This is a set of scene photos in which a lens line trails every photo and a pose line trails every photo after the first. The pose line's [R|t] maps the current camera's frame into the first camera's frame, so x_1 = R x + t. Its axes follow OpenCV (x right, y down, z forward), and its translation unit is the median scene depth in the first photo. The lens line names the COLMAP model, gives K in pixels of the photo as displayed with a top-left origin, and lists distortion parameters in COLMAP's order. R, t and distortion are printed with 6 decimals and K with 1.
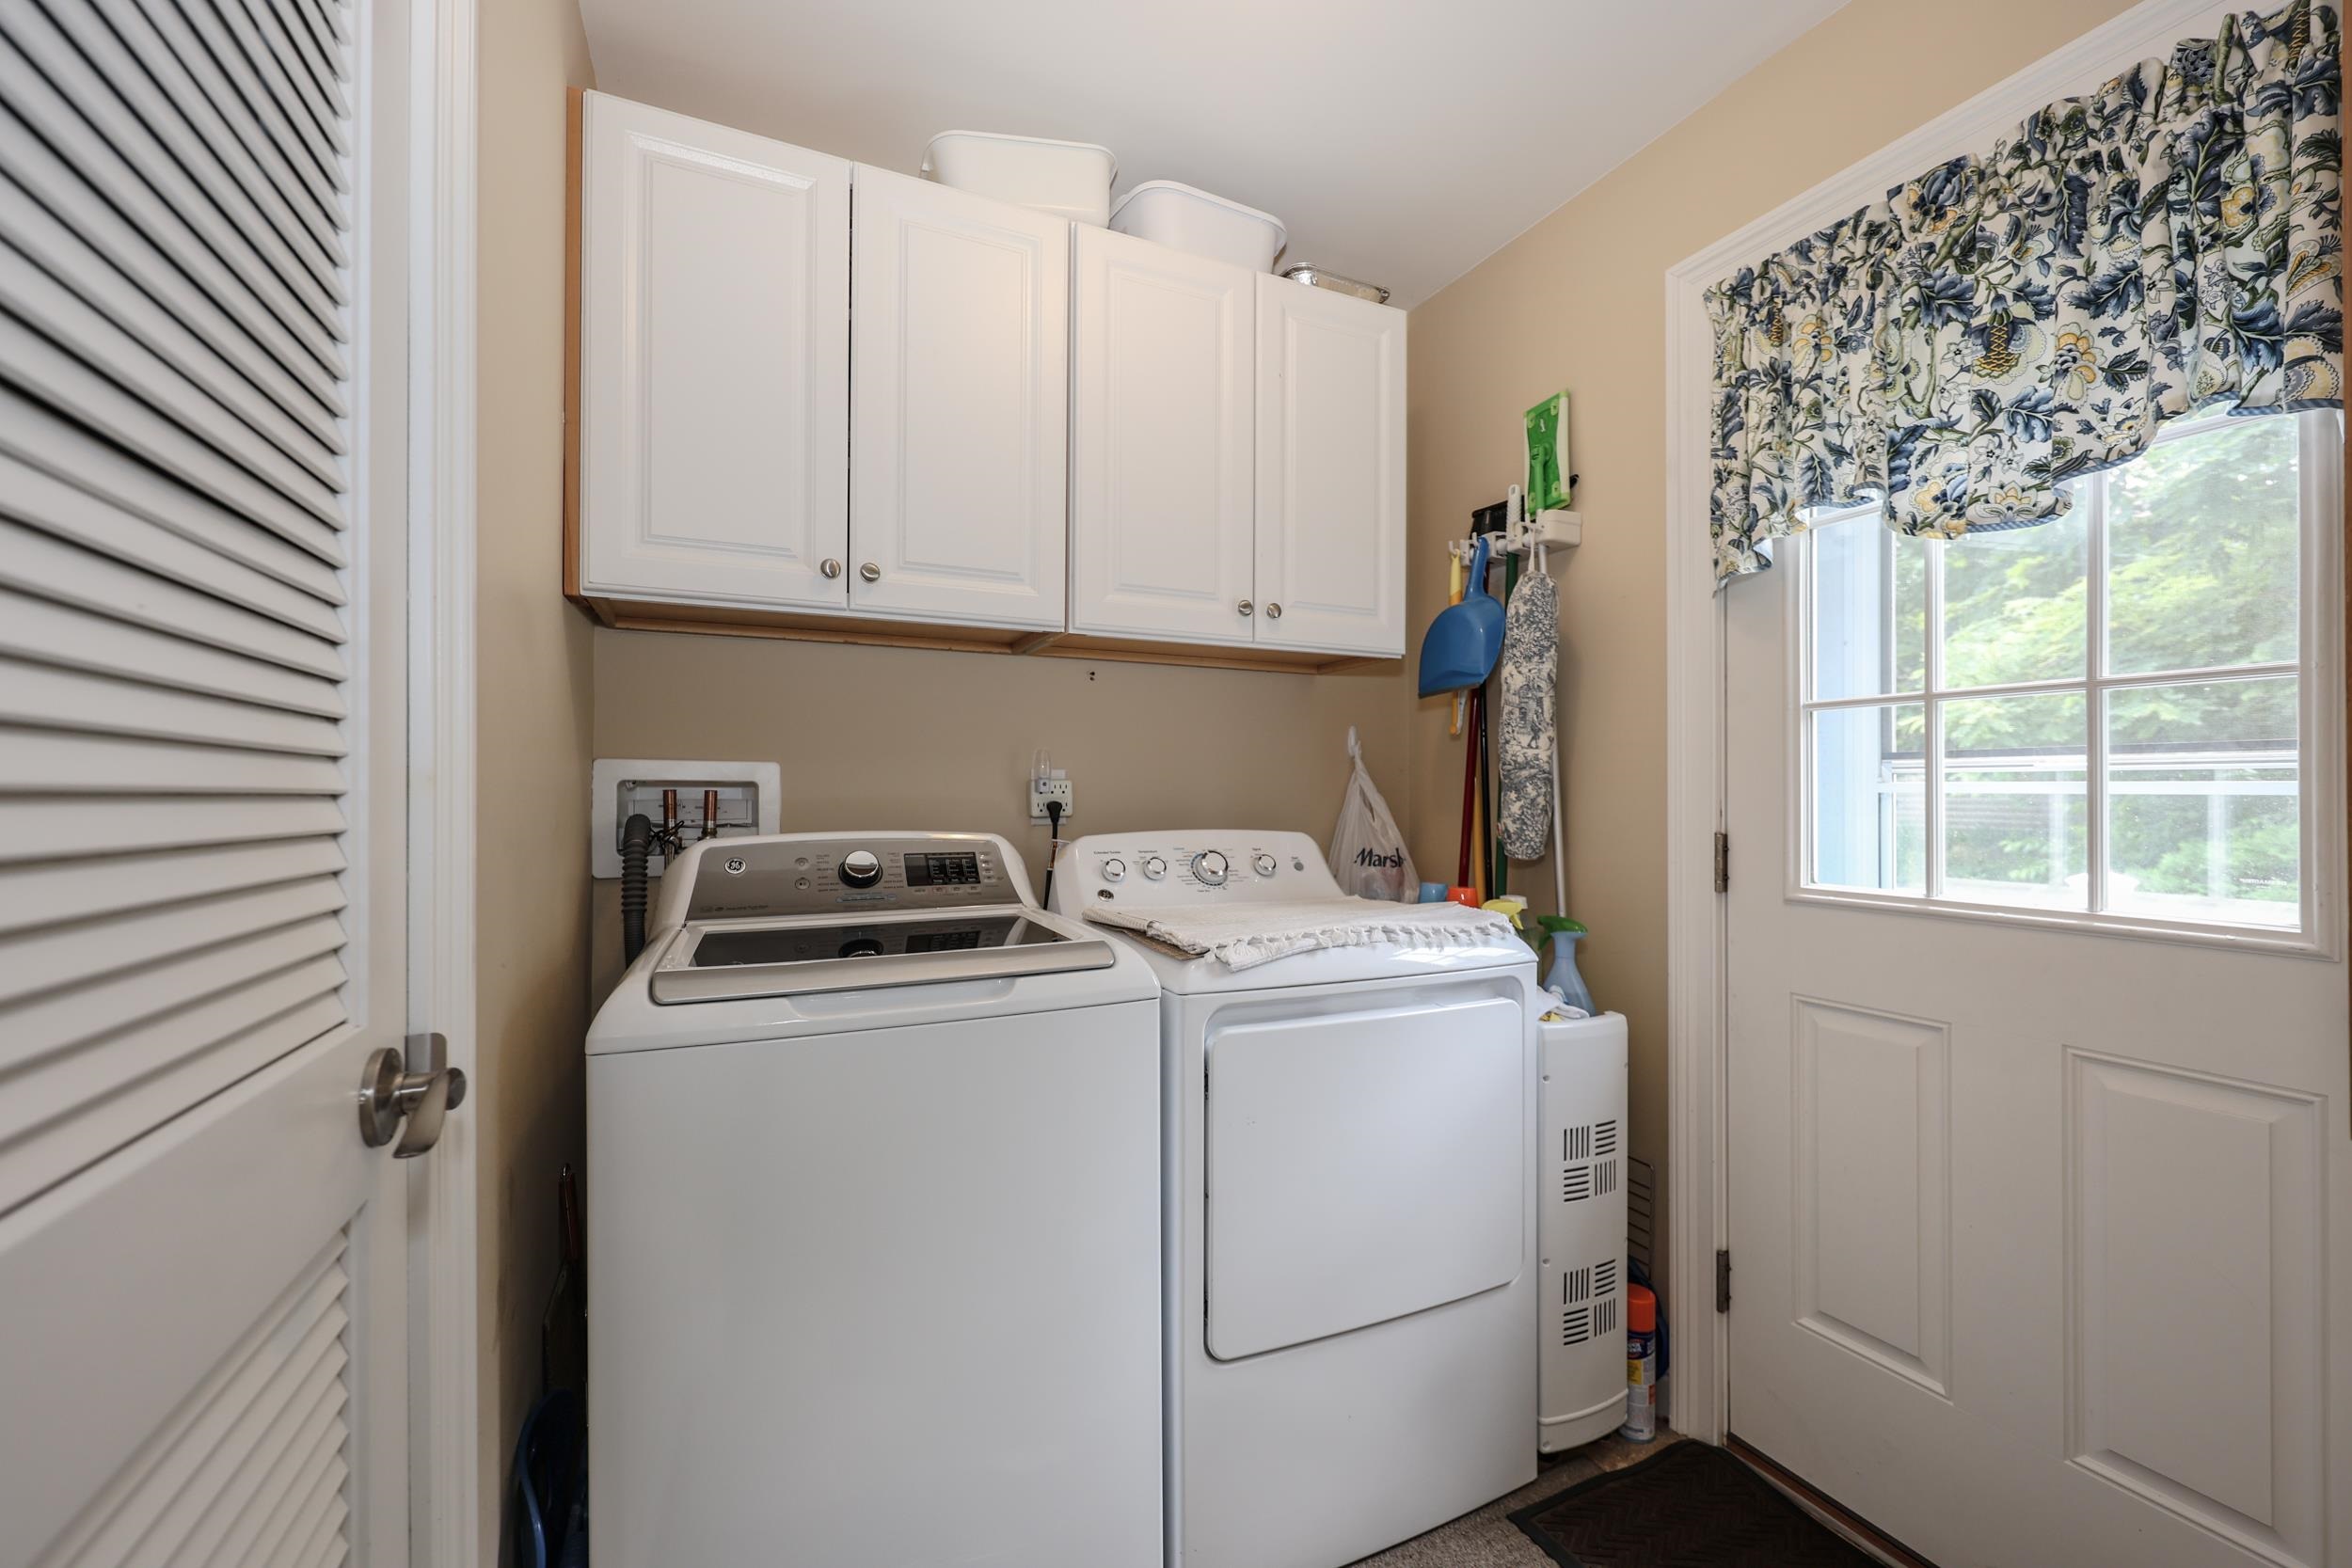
lens RADIAL K [[936.9, 0, 1158.7], [0, 936.9, 788.3], [0, 0, 1]] dist [0.001787, 0.000110]
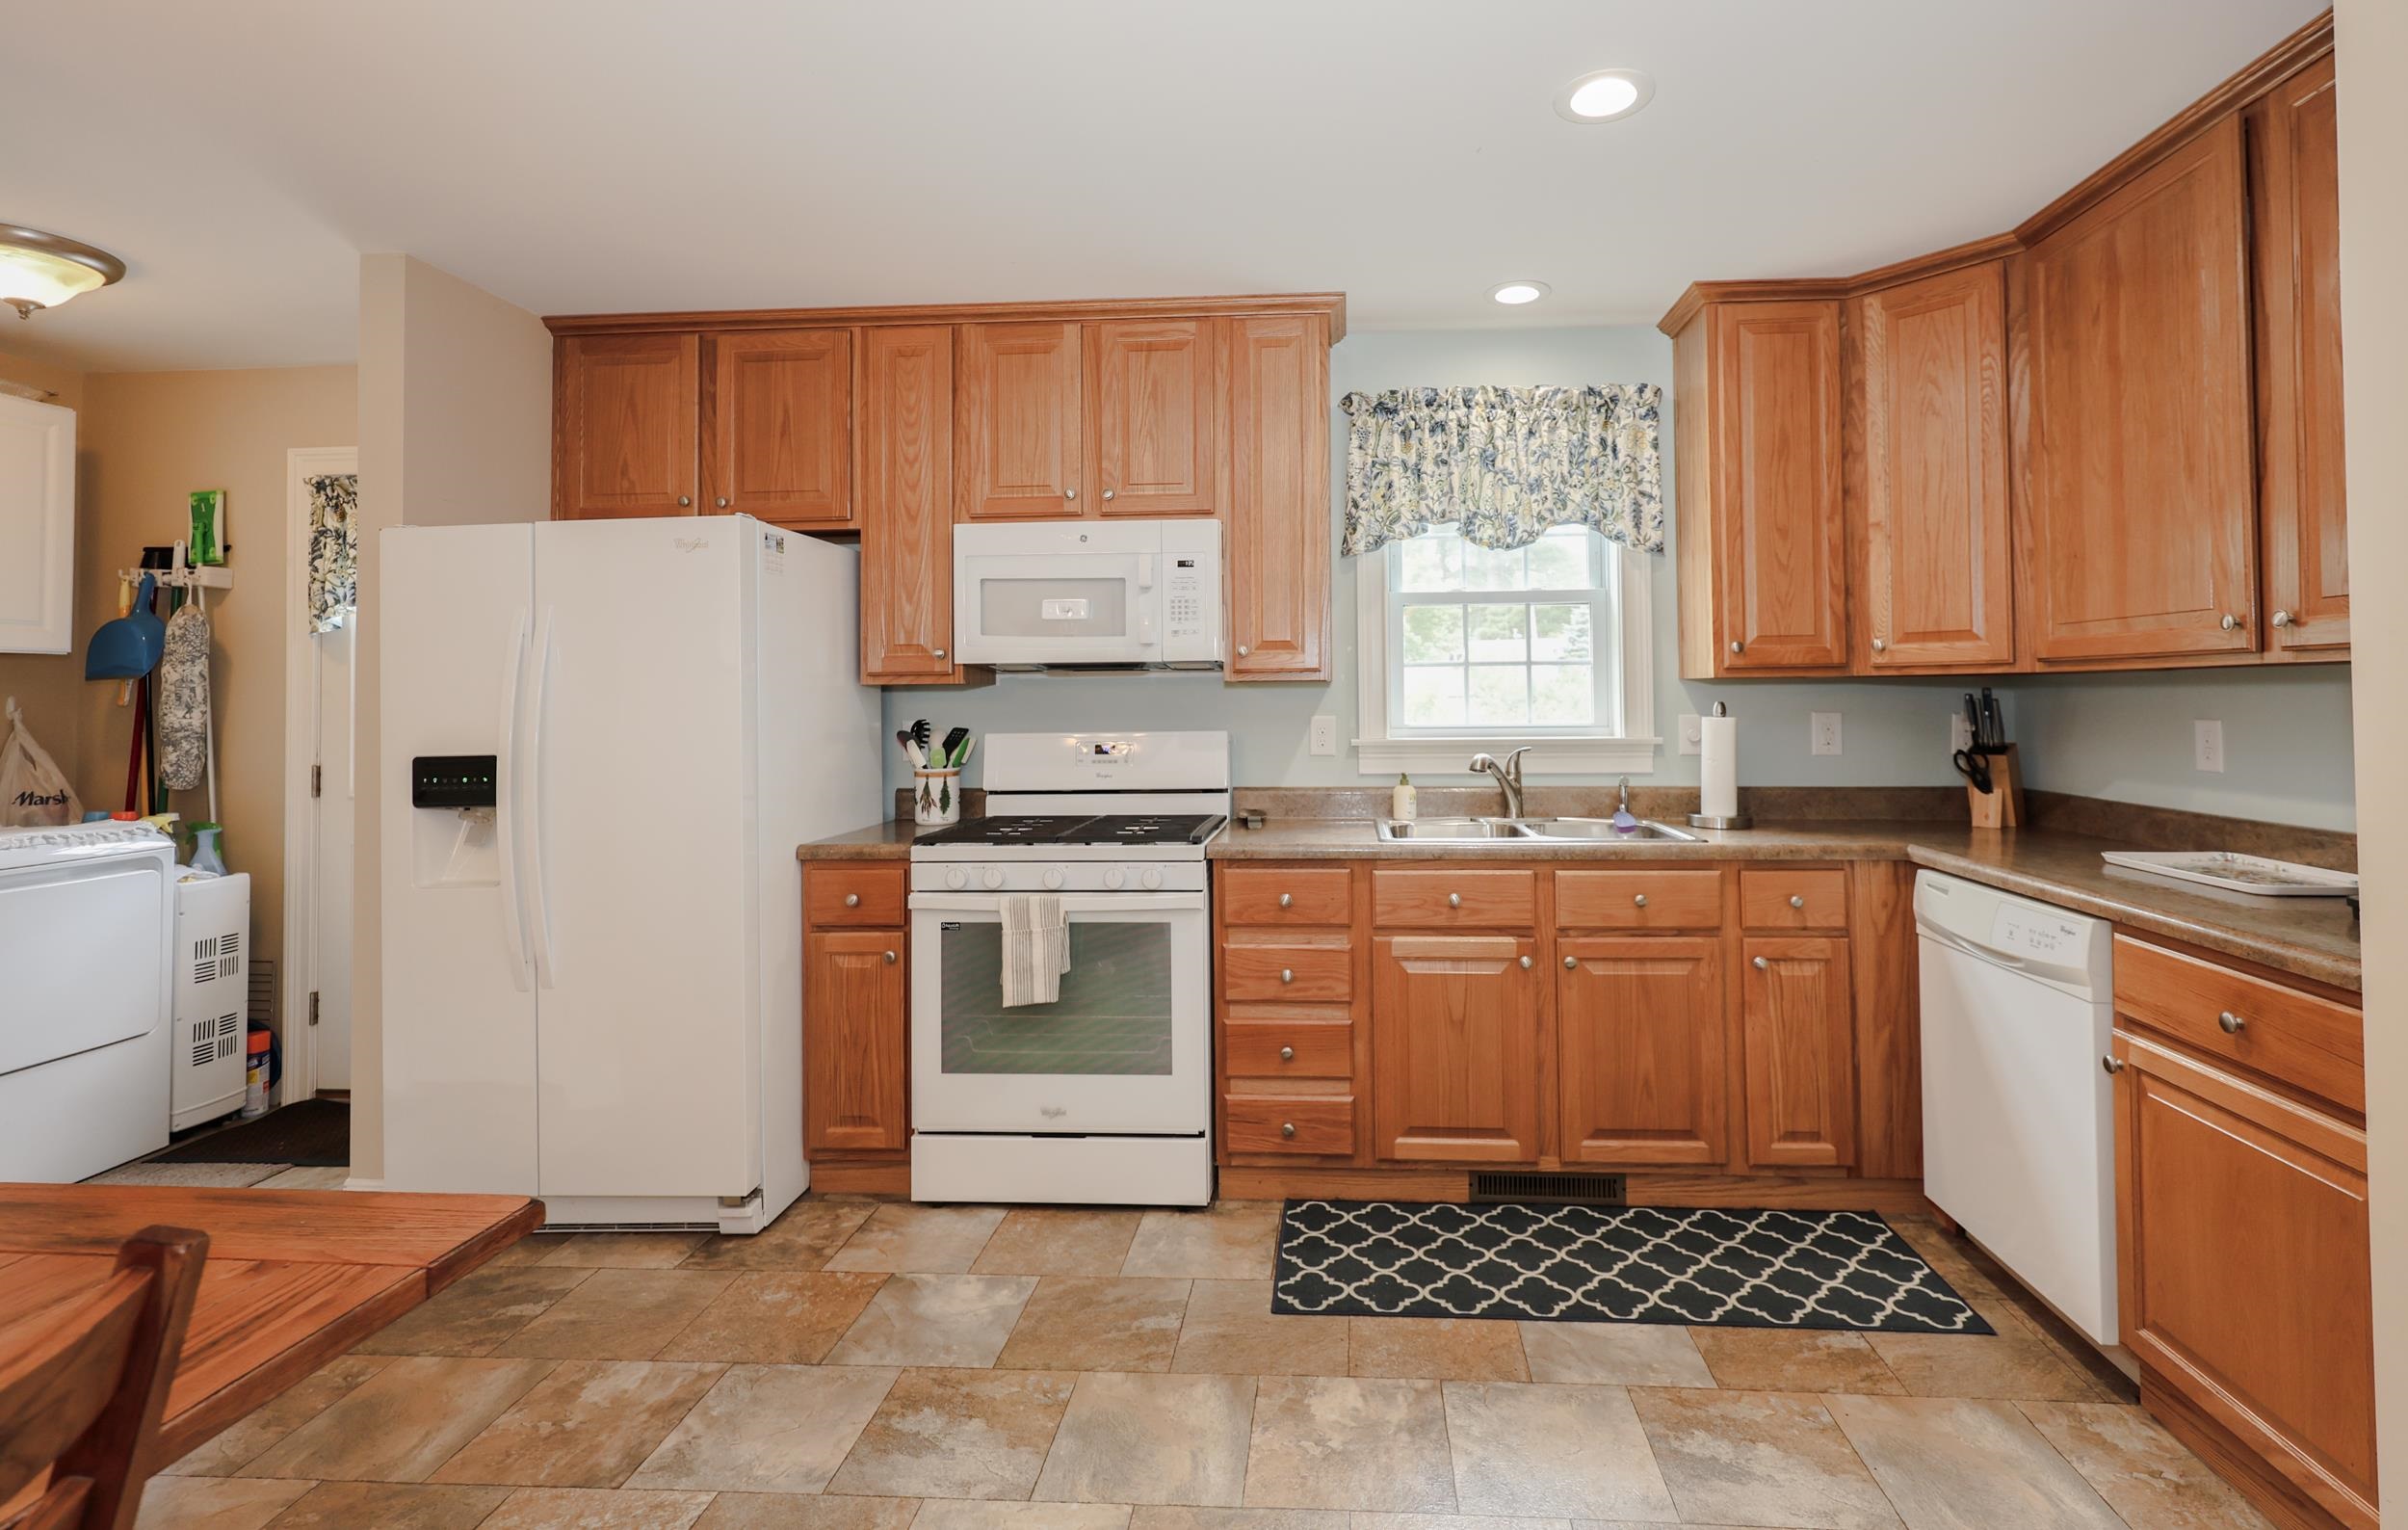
lens RADIAL K [[1068.1, 0, 1285.6], [0, 1068.1, 671.4], [0, 0, 1]] dist [-0.000286, -0.000112]
pose [[0.463932, 0.015399, 0.885737, -0.371880], [0.008446, 0.999727, -0.021805, -0.074229], [-0.885831, 0.017596, 0.463675, -1.629840]]
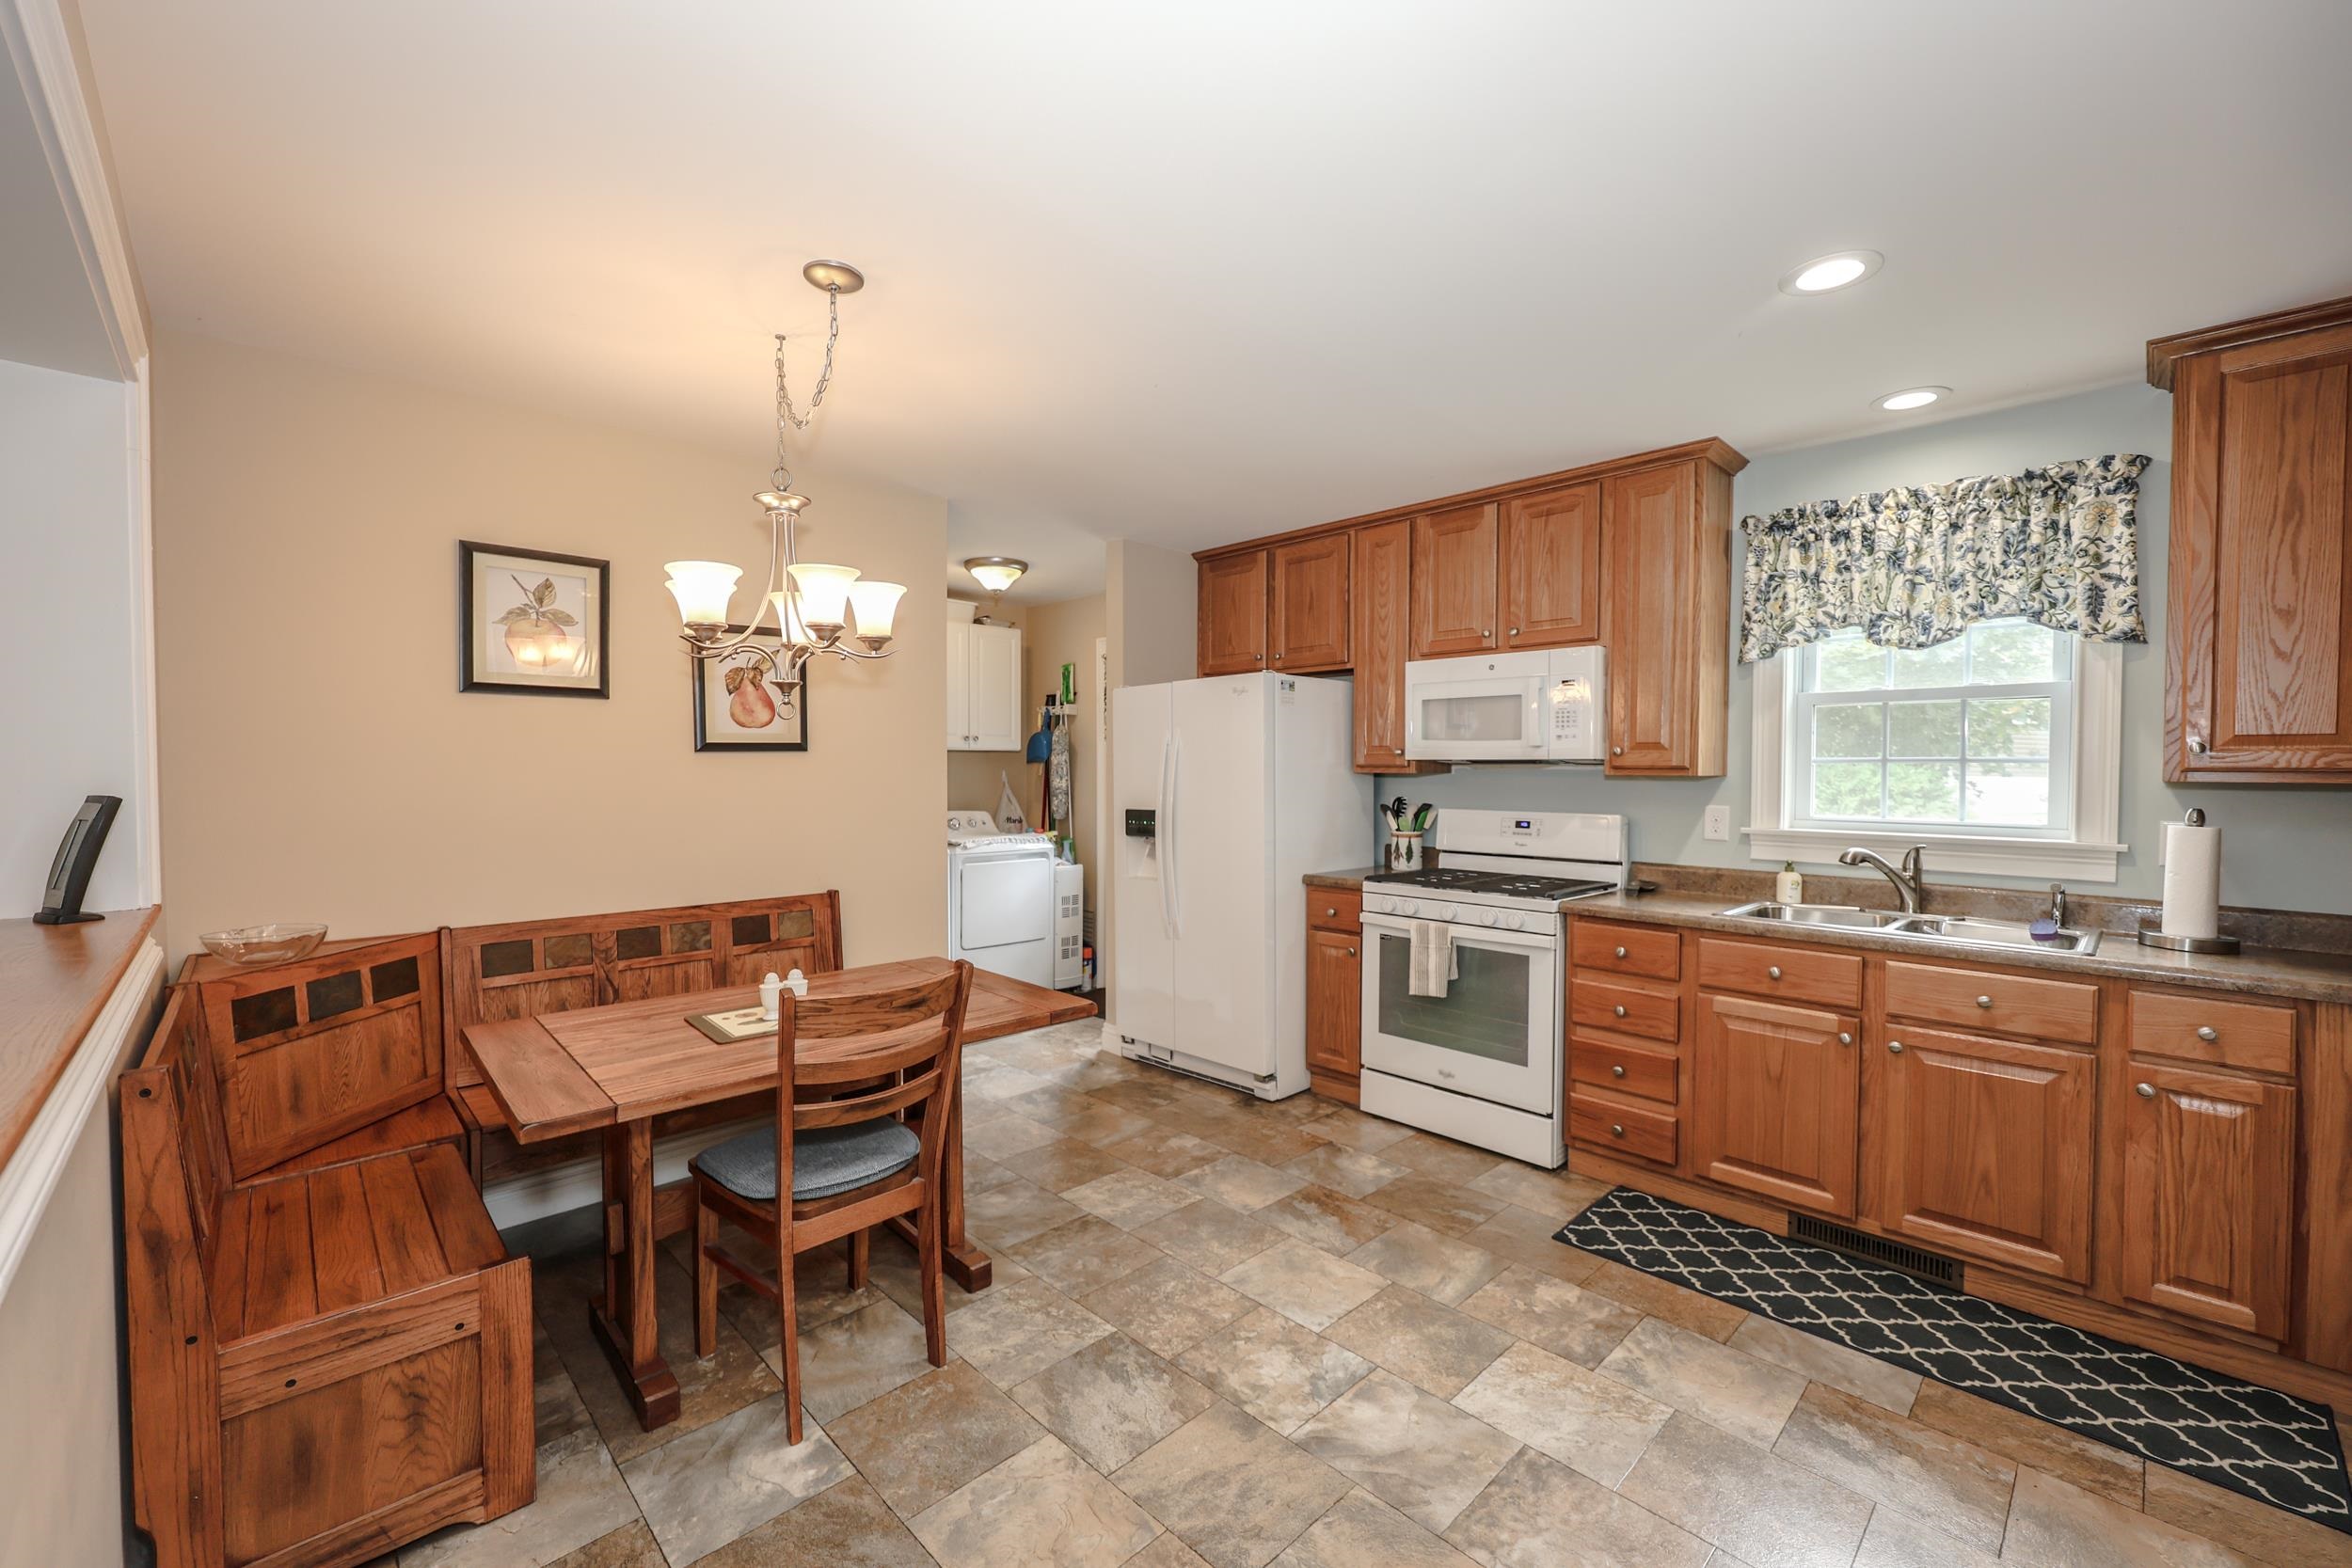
lens RADIAL K [[953.5, 0, 1158.7], [0, 953.5, 793.4], [0, 0, 1]] dist [0.000424, -0.000034]
pose [[0.943723, -0.006793, 0.330667, -0.365938], [-0.003451, 0.999532, 0.030383, -0.116056], [-0.330719, -0.029814, 0.943258, -2.267491]]
